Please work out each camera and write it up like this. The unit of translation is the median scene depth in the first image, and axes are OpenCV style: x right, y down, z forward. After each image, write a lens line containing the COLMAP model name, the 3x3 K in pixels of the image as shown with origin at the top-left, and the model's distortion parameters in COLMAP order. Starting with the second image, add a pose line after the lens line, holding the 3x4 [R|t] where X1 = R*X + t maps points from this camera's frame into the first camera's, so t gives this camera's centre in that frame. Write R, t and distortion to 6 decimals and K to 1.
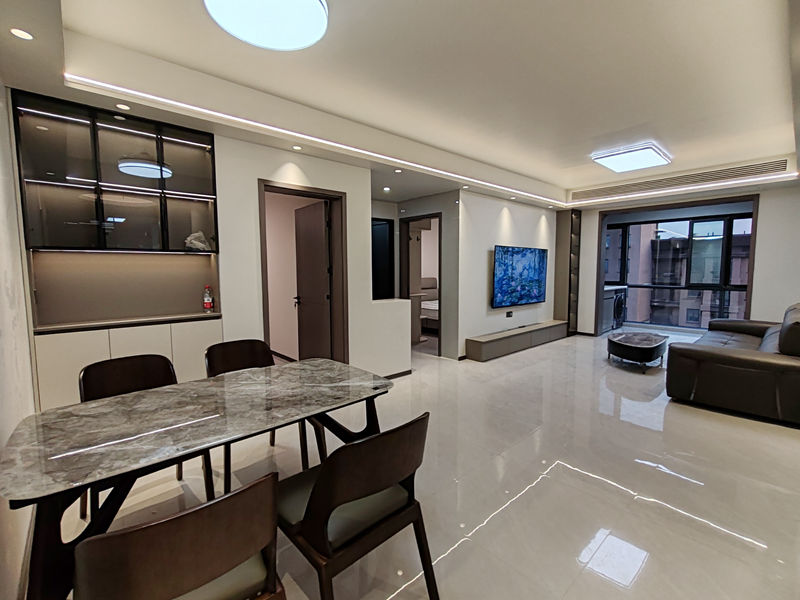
lens RADIAL K [[361.7, 0, 398.7], [0, 361.7, 298.1], [0, 0, 1]] dist [-0.000812, 0.000409]
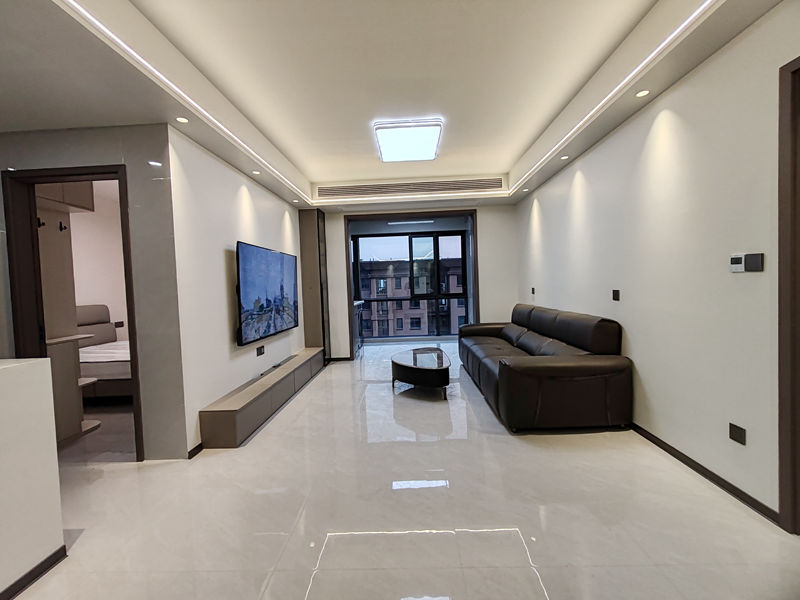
lens RADIAL K [[361.7, 0, 398.7], [0, 361.7, 298.1], [0, 0, 1]] dist [-0.000812, 0.000409]
pose [[0.692460, -0.049457, 0.719759, 0.013132], [0.096097, 0.995081, -0.024078, -0.010865], [-0.715027, 0.085840, 0.693807, 0.376802]]
